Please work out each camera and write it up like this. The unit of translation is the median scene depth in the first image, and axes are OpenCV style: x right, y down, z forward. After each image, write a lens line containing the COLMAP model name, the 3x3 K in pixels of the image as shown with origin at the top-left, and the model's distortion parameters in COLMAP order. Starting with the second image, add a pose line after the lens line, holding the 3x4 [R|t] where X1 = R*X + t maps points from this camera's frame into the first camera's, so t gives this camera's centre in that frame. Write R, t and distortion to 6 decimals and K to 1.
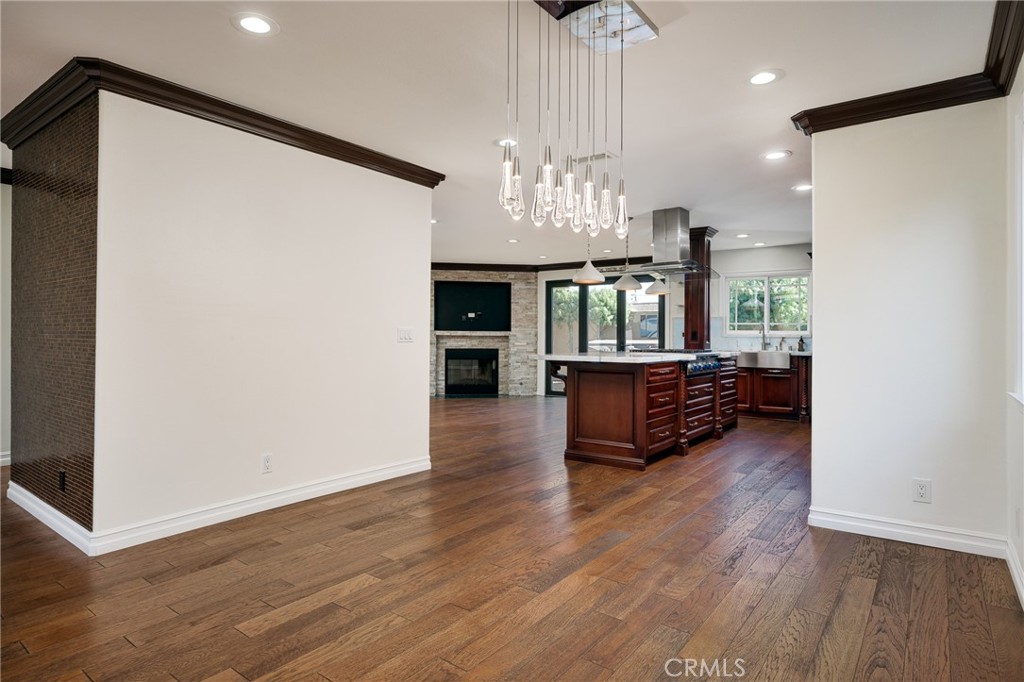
lens RADIAL K [[558.5, 0, 509.2], [0, 558.5, 340.4], [0, 0, 1]] dist [0.002087, -0.000151]
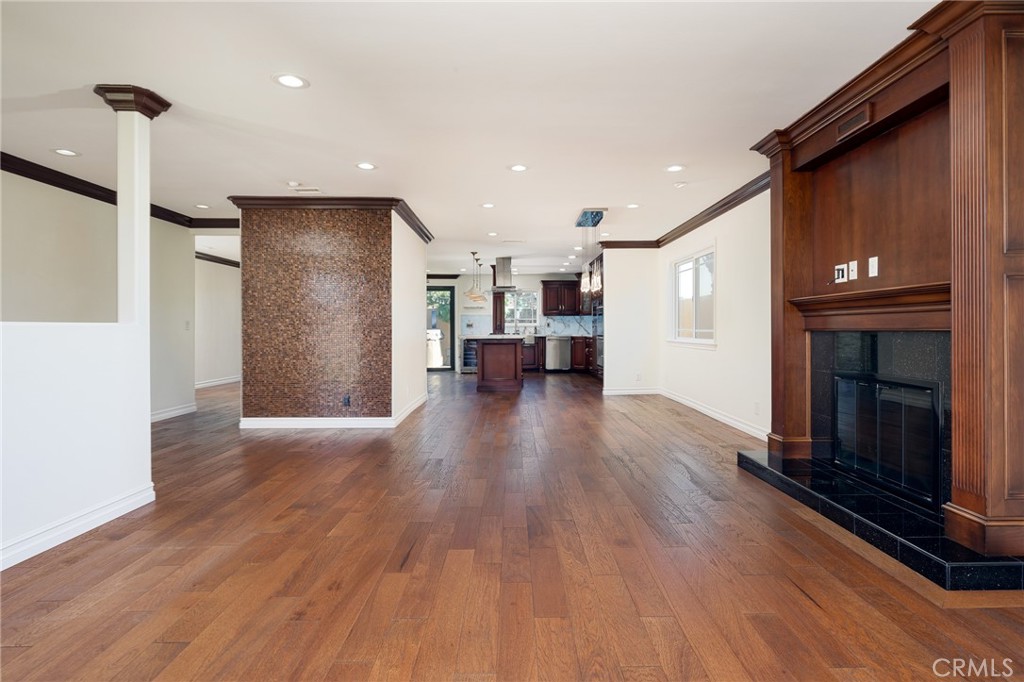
lens RADIAL K [[509.8, 0, 514.6], [0, 509.8, 331.6], [0, 0, 1]] dist [0.000147, 0.000601]
pose [[0.788294, -0.016048, 0.615090, -0.392075], [0.014411, 0.999867, 0.007618, -0.002132], [-0.615130, 0.002858, 0.788420, -0.185290]]
